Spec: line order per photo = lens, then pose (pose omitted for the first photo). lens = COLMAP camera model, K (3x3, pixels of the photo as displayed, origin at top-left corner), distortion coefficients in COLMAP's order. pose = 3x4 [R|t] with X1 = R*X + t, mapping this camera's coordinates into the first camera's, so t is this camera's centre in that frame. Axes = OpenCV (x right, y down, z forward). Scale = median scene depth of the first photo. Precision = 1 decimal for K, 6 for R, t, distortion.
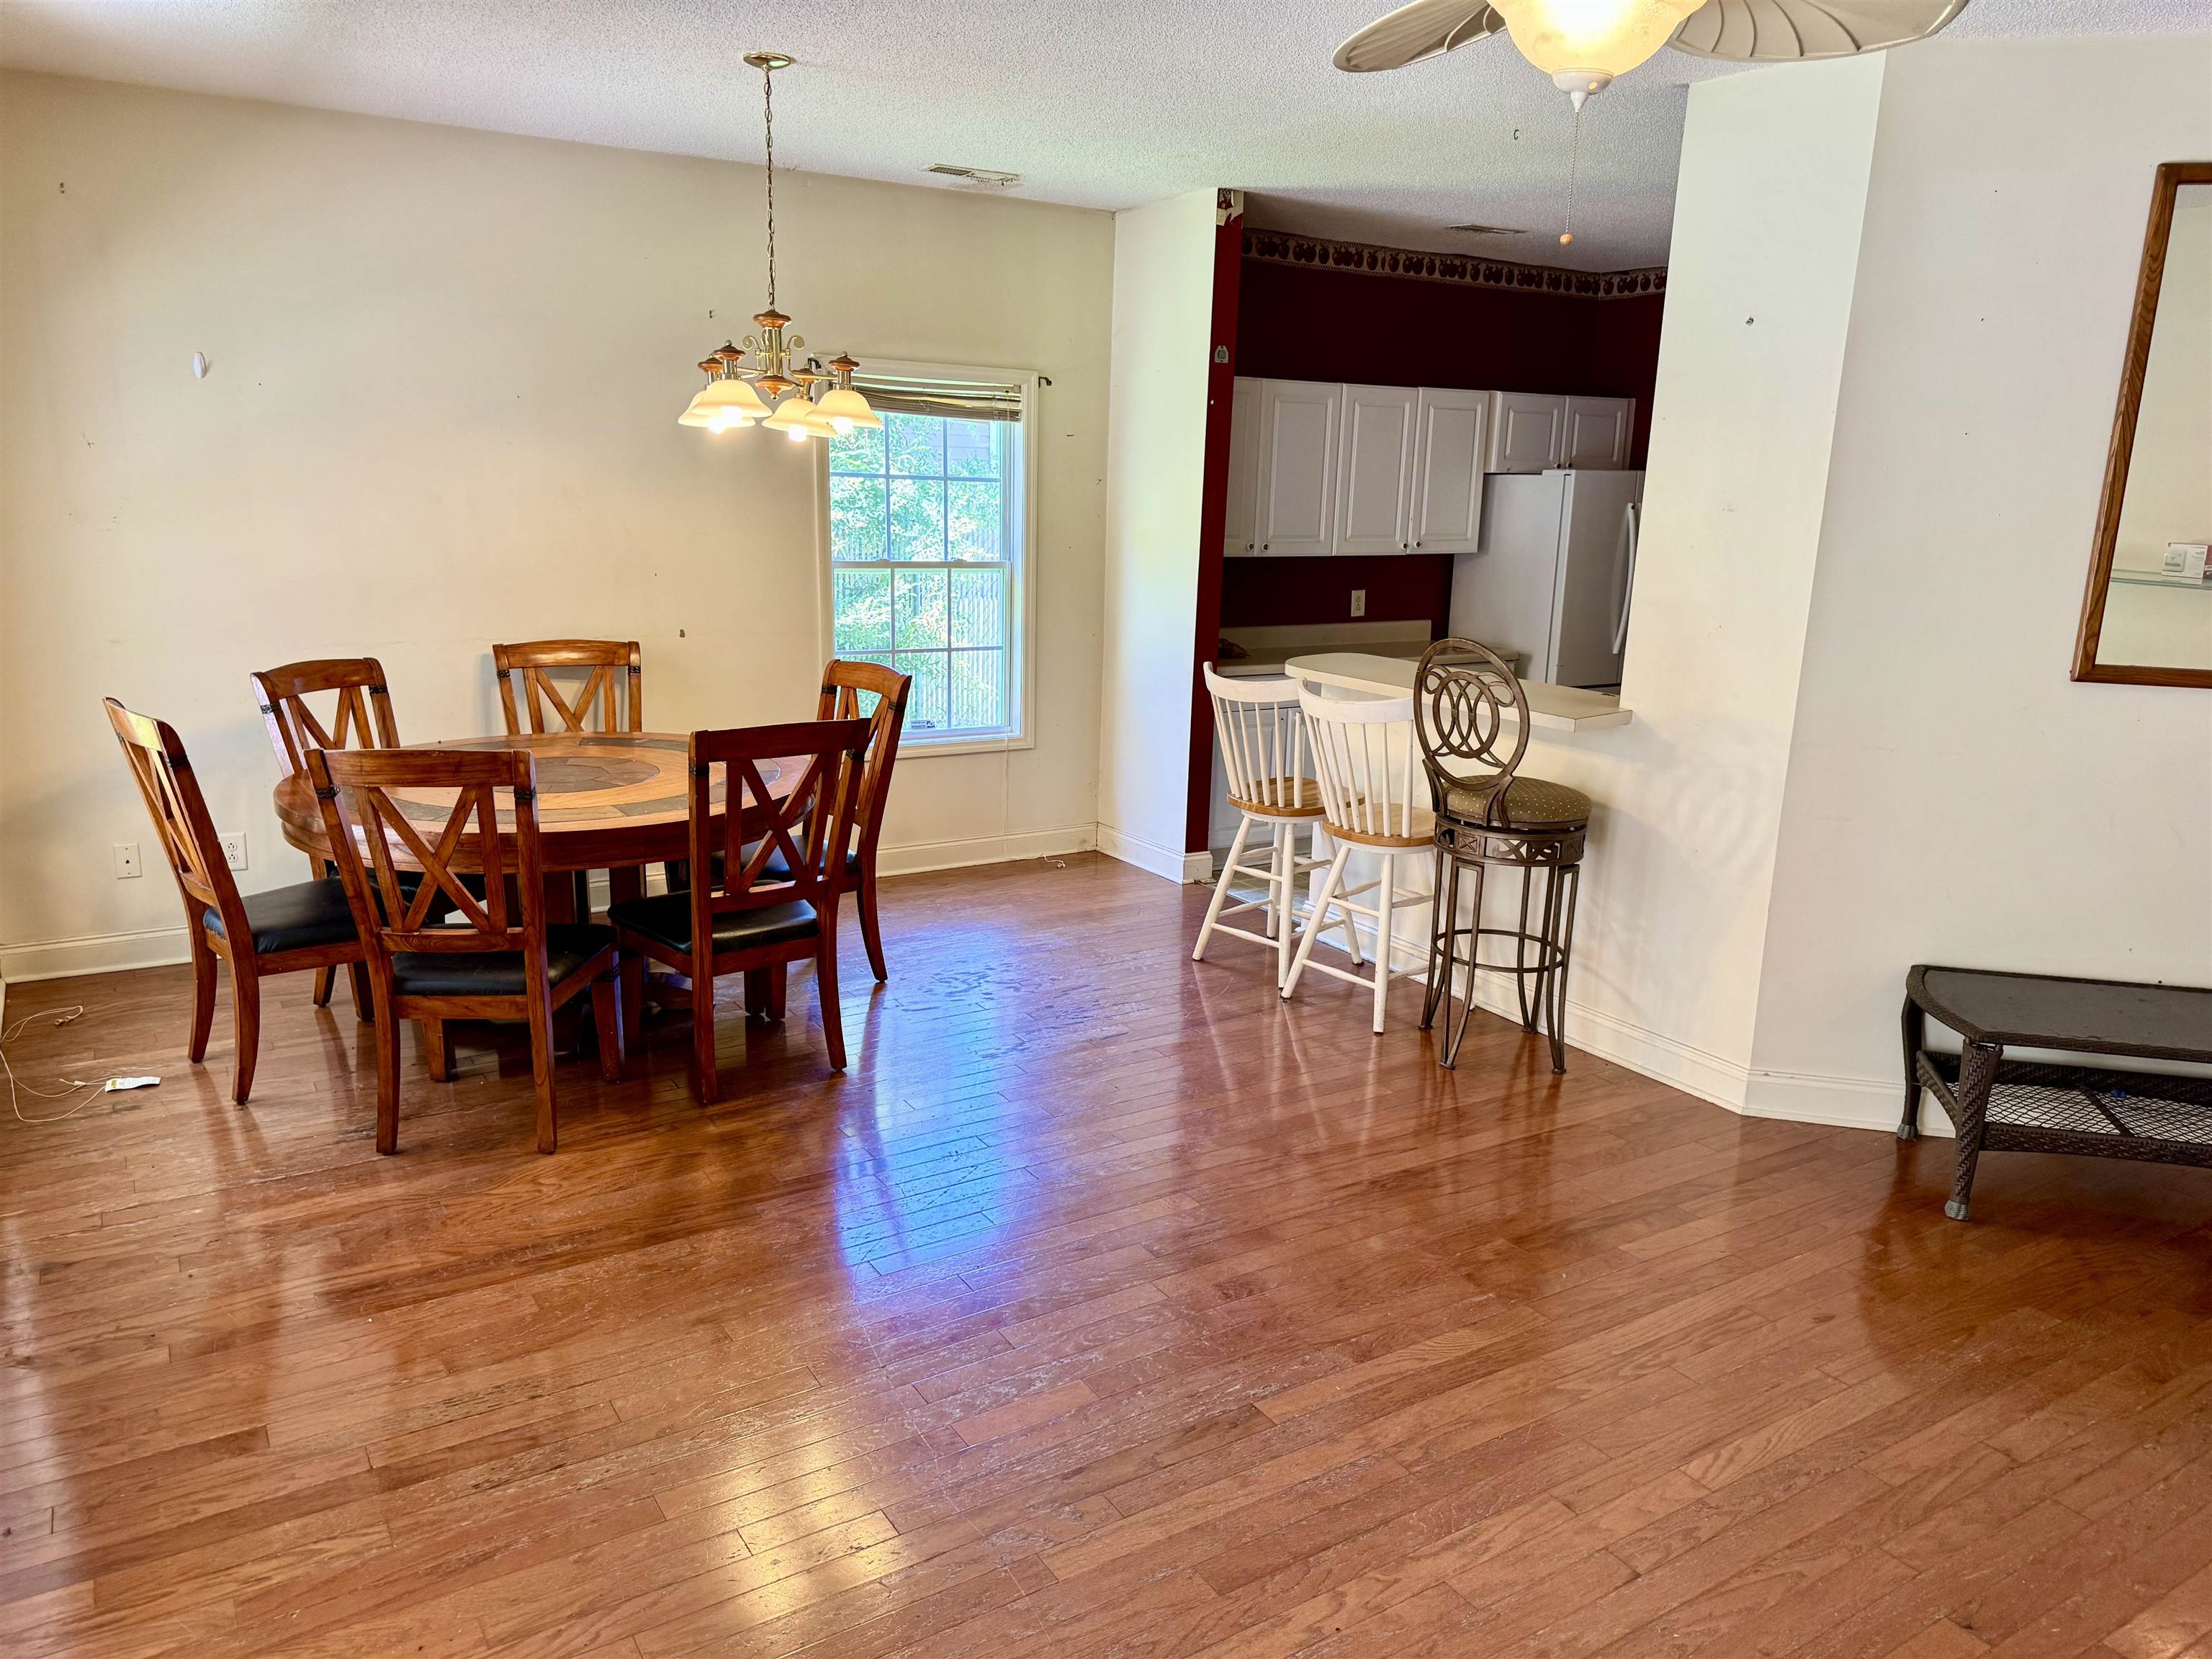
lens RADIAL K [[1566.7, 0, 1093.8], [0, 1566.7, 838.4], [0, 0, 1]] dist [0.001058, -0.002329]
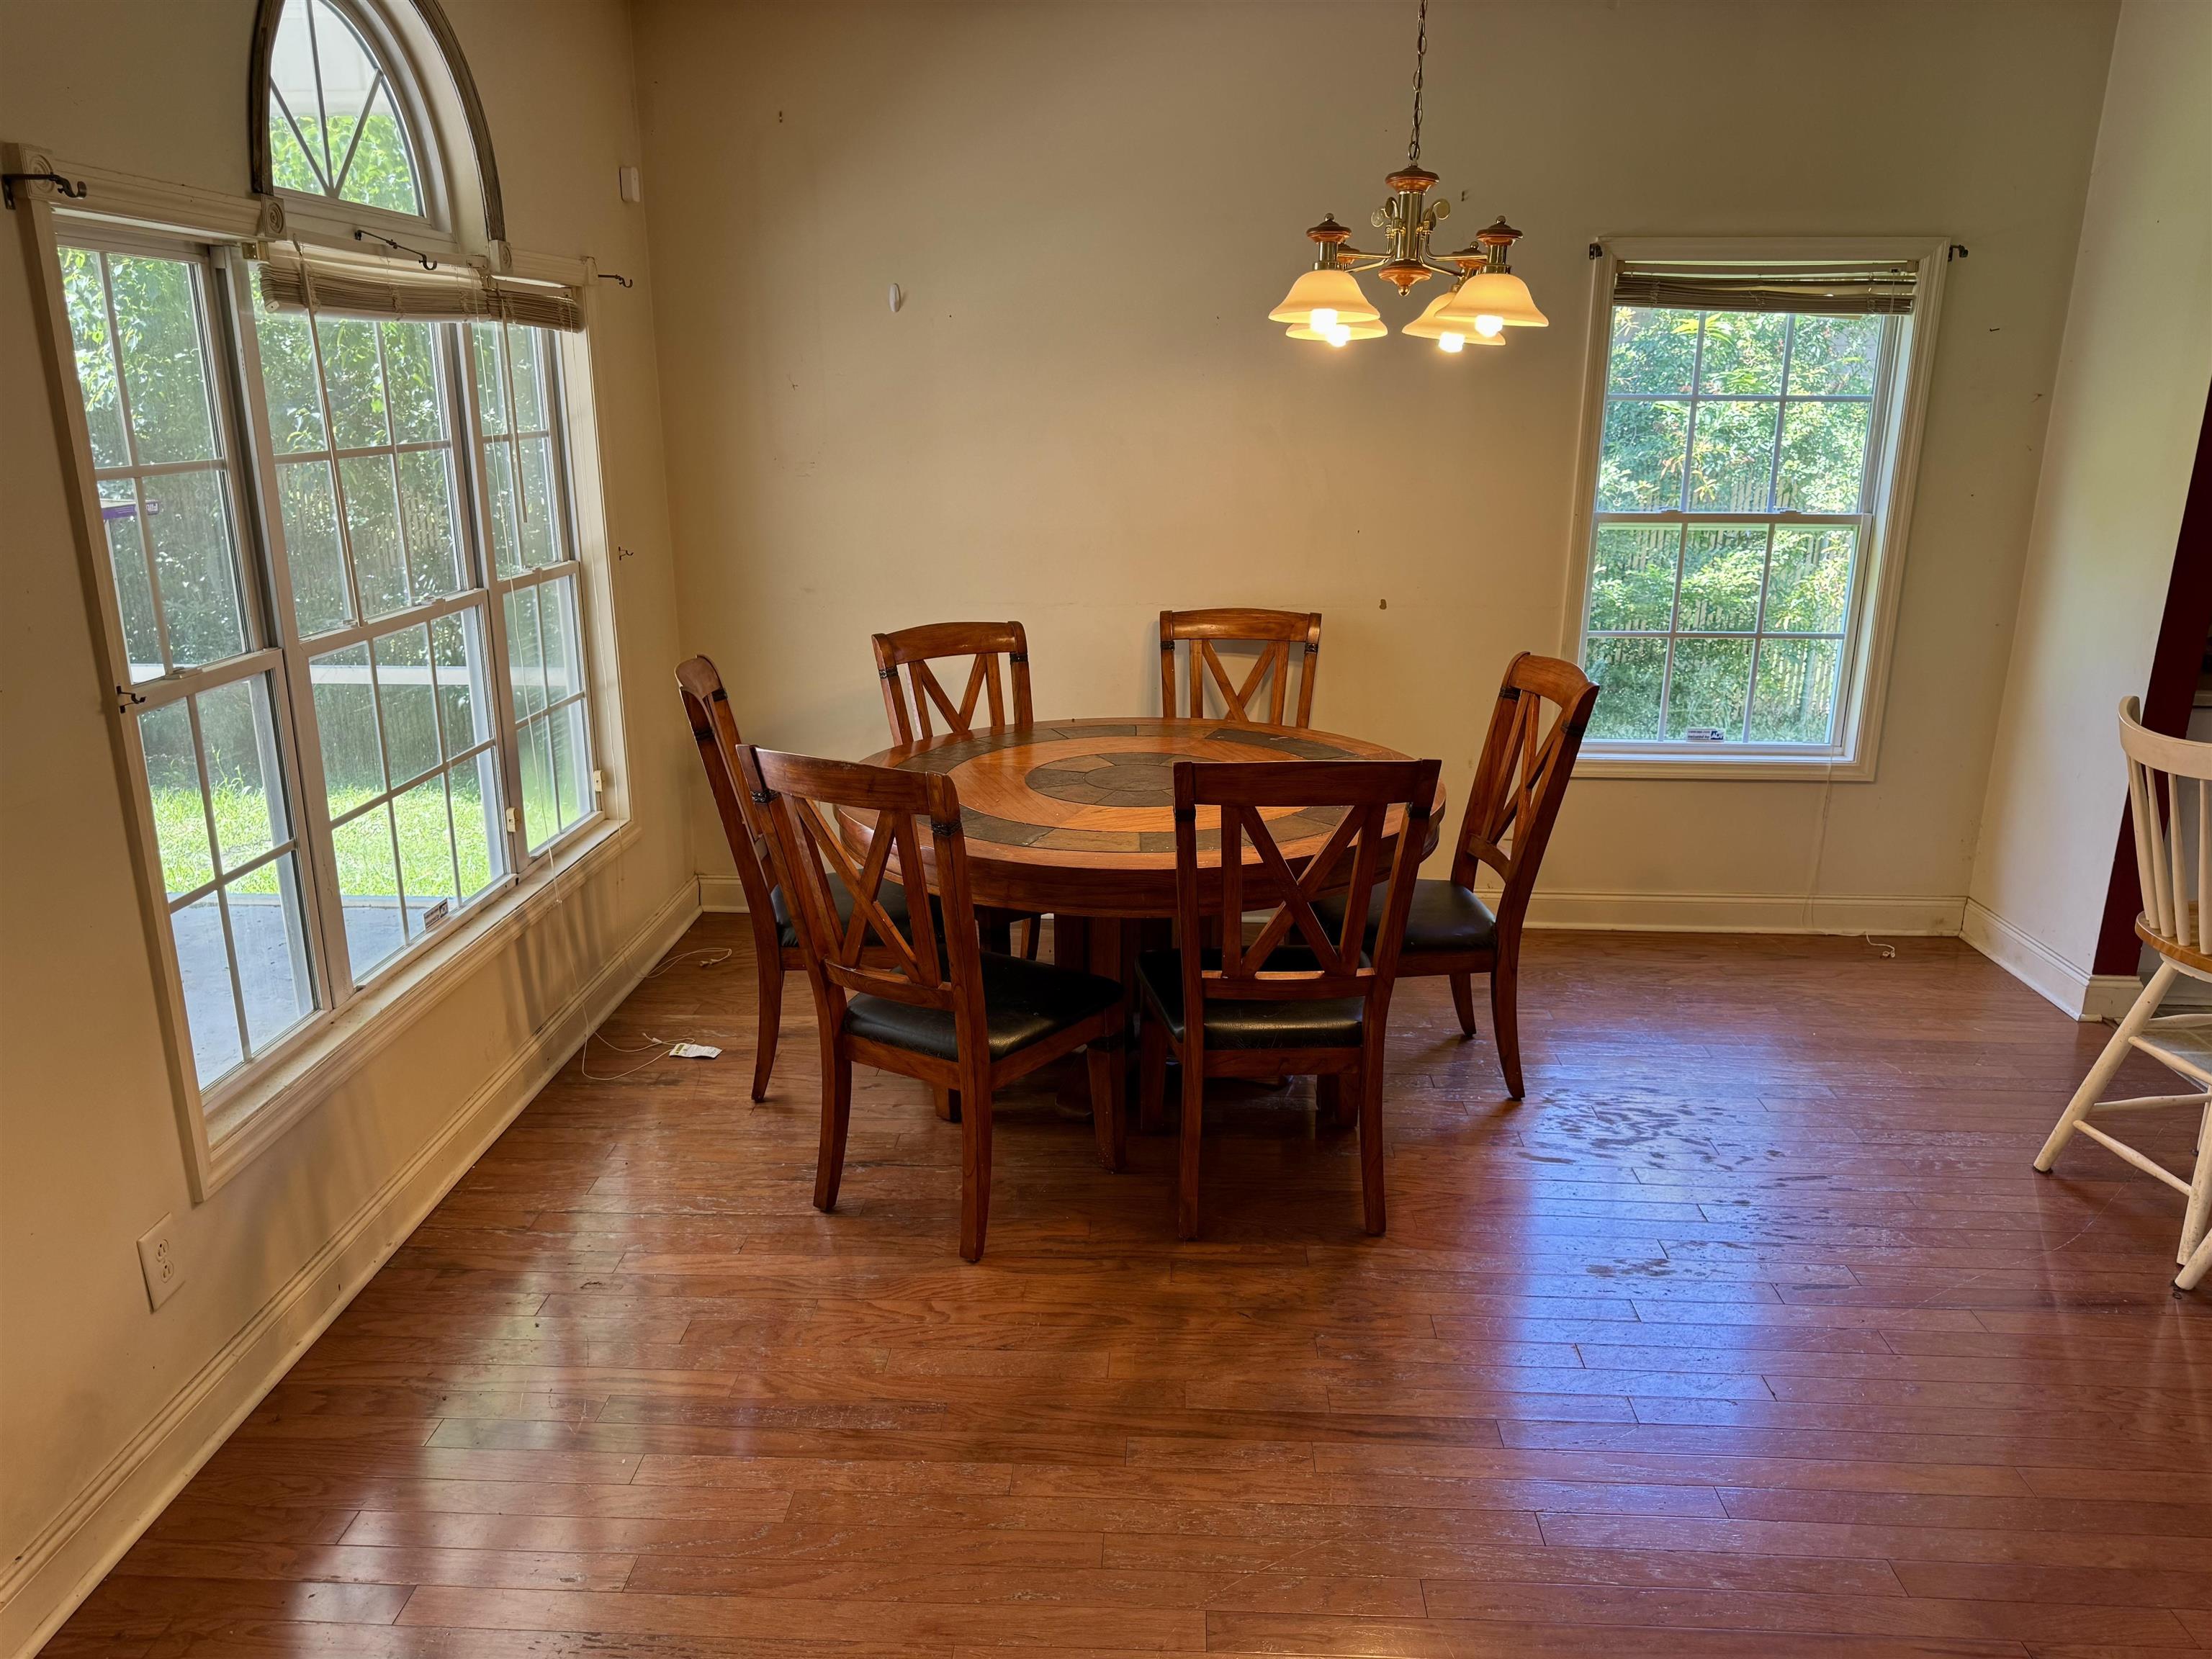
lens RADIAL K [[1541.6, 0, 1061.1], [0, 1541.6, 834.3], [0, 0, 1]] dist [0.089347, -0.134145]
pose [[0.813164, 0.128928, -0.567575, 0.088701], [-0.106482, 0.991653, 0.072704, -0.061839], [0.572211, 0.001316, 0.820105, 0.282209]]
